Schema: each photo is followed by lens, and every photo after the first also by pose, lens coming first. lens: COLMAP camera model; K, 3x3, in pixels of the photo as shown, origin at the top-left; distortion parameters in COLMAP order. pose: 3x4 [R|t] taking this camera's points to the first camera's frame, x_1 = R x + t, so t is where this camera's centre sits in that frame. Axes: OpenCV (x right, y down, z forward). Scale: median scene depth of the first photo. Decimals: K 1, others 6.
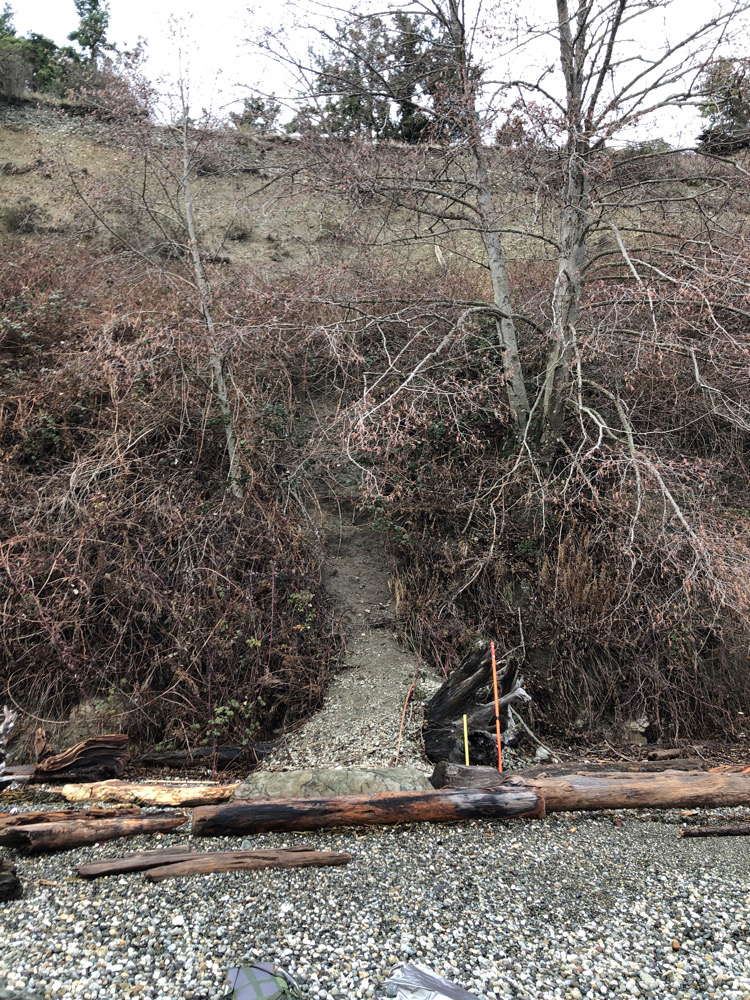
lens RADIAL K [[816.9, 0, 370.7], [0, 816.9, 477.0], [0, 0, 1]] dist [0.030894, -0.010952]
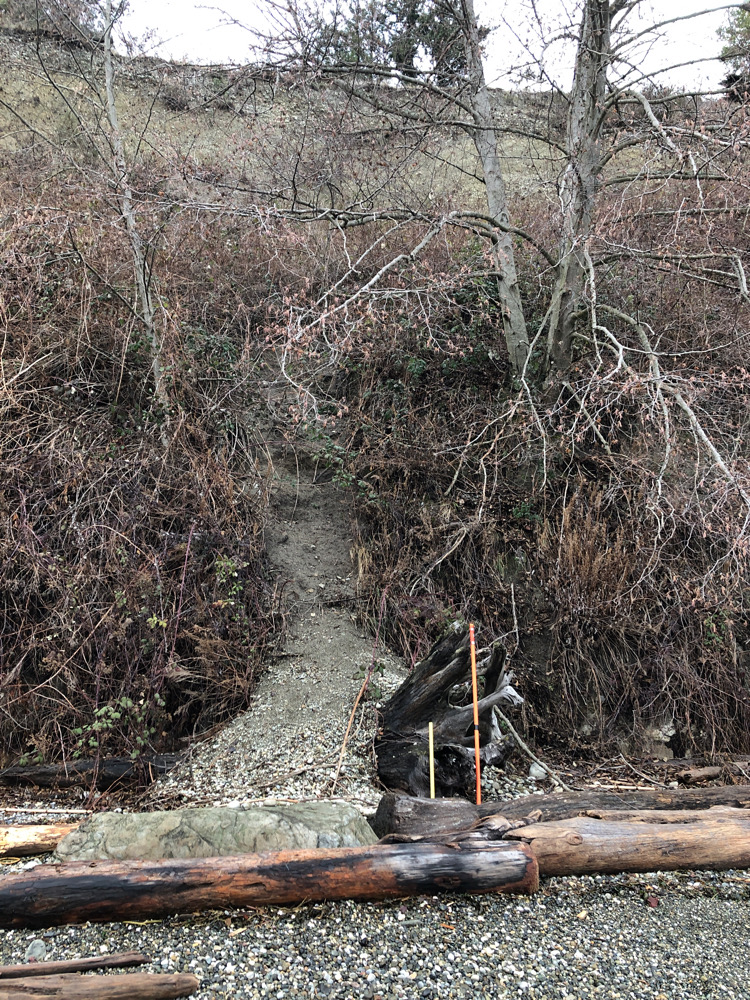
lens RADIAL K [[813.6, 0, 371.5], [0, 813.6, 480.8], [0, 0, 1]] dist [0.023636, 0.000810]
pose [[0.999941, 0.010306, -0.003431, 0.059380], [-0.010252, 0.999830, 0.015297, 0.063000], [0.003588, -0.015261, 0.999877, 0.268363]]
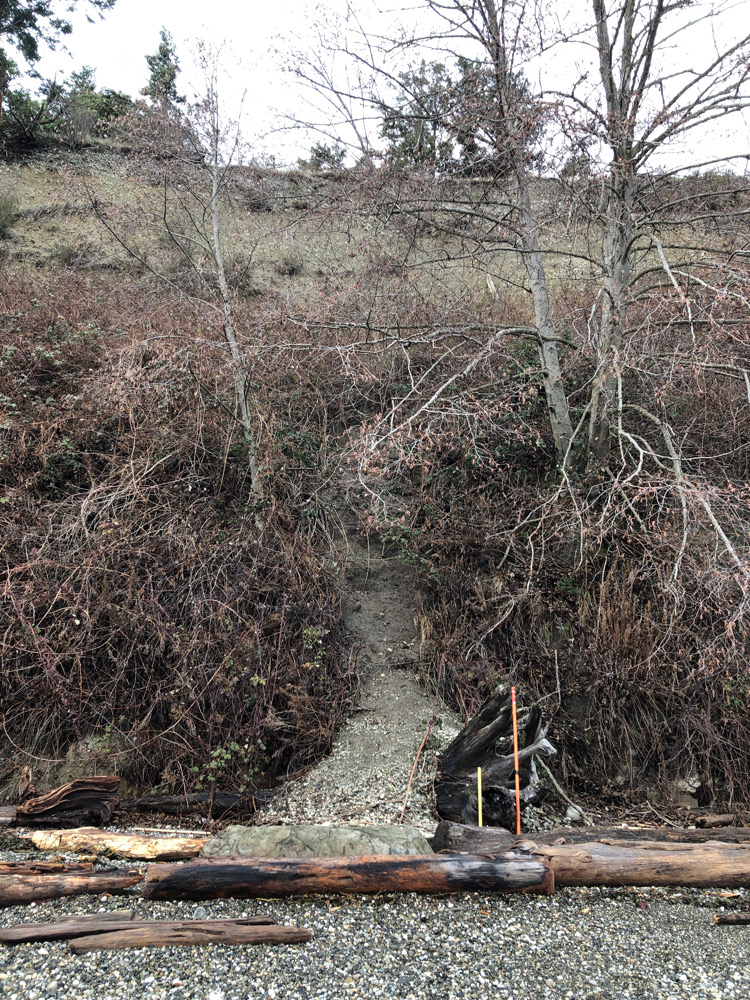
lens RADIAL K [[813.6, 0, 371.5], [0, 813.6, 480.8], [0, 0, 1]] dist [0.023636, 0.000810]
pose [[0.996435, 0.004086, -0.084260, 0.067535], [-0.007854, 0.998981, -0.044440, 0.016024], [0.083992, 0.044944, 0.995452, 0.080085]]
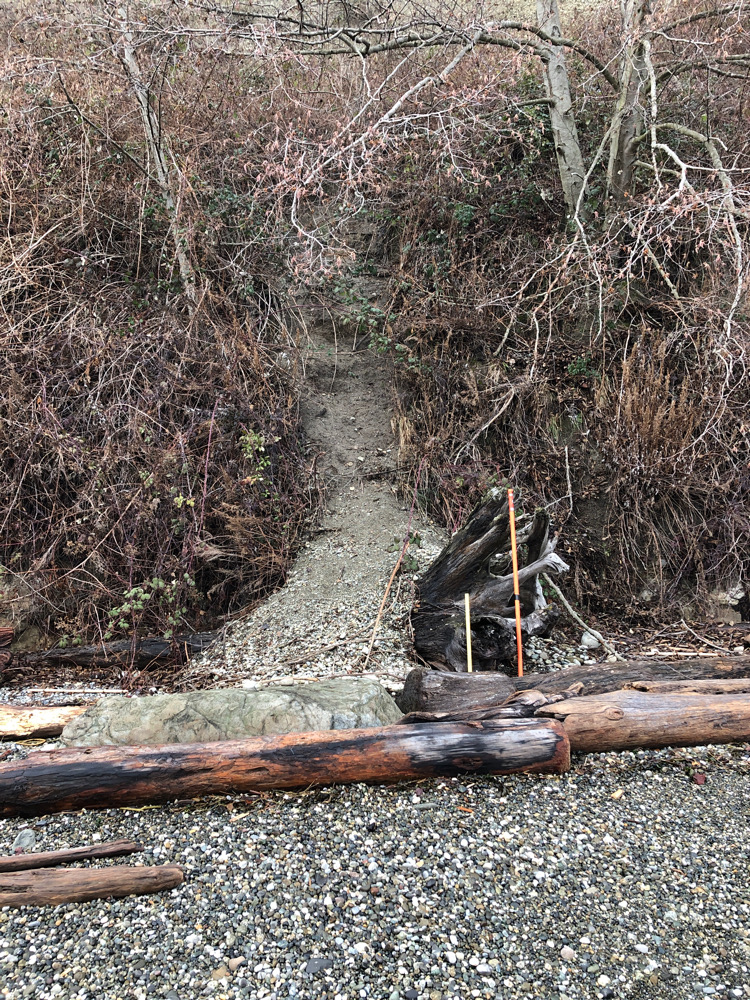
lens RADIAL K [[808.1, 0, 372.6], [0, 808.1, 489.9], [0, 0, 1]] dist [0.088896, -0.181756]
pose [[0.995026, -0.031696, -0.094440, 0.097874], [0.047898, 0.983478, 0.174575, 0.079982], [0.087347, -0.178230, 0.980104, 0.332015]]
